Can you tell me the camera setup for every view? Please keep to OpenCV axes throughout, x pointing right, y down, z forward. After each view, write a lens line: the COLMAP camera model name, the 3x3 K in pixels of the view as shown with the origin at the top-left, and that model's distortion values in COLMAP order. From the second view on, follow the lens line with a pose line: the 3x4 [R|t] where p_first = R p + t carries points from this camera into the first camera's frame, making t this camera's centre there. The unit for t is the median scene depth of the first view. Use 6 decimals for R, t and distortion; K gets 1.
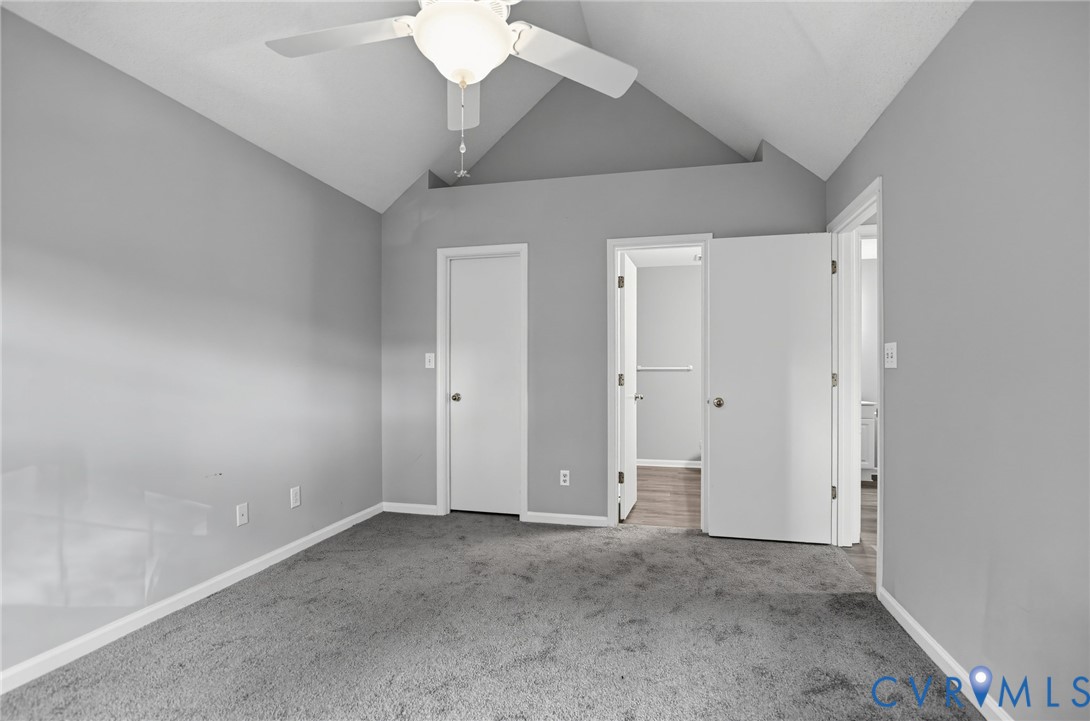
lens RADIAL K [[506.6, 0, 548.5], [0, 506.6, 366.1], [0, 0, 1]] dist [-0.022646, 0.001776]
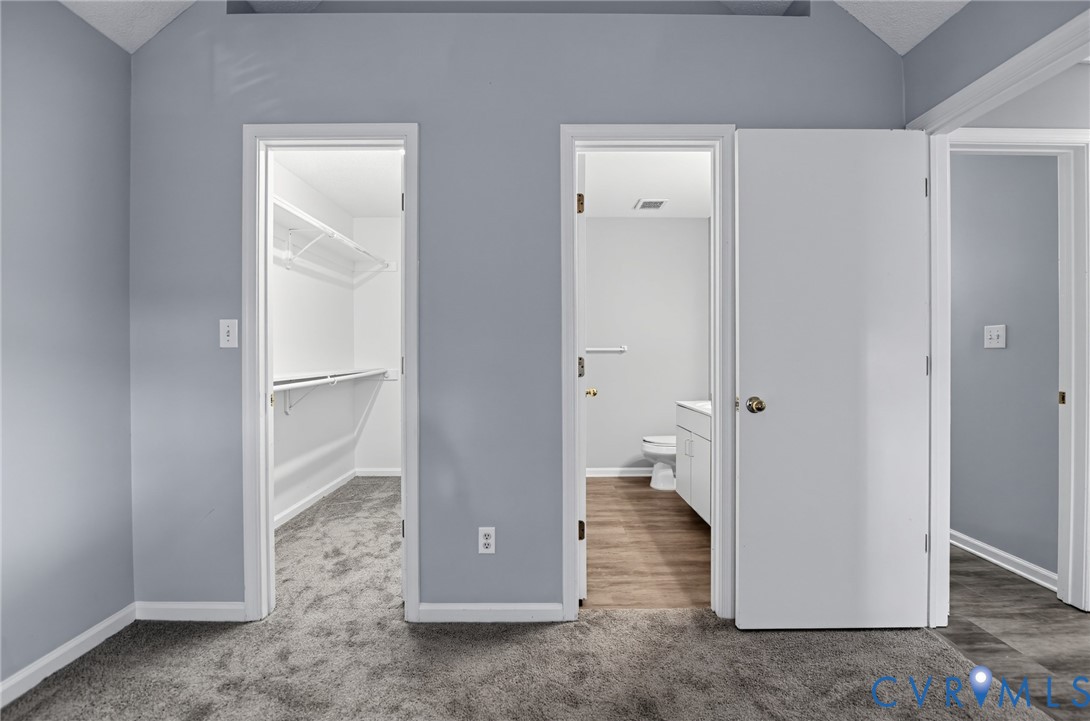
lens RADIAL K [[506.6, 0, 543.5], [0, 506.6, 352.4], [0, 0, 1]] dist [-0.022646, 0.001776]
pose [[0.971186, -0.001512, 0.238320, -0.042377], [-0.000448, 0.999967, 0.008170, 0.005329], [-0.238324, -0.008042, 0.971152, 0.453282]]
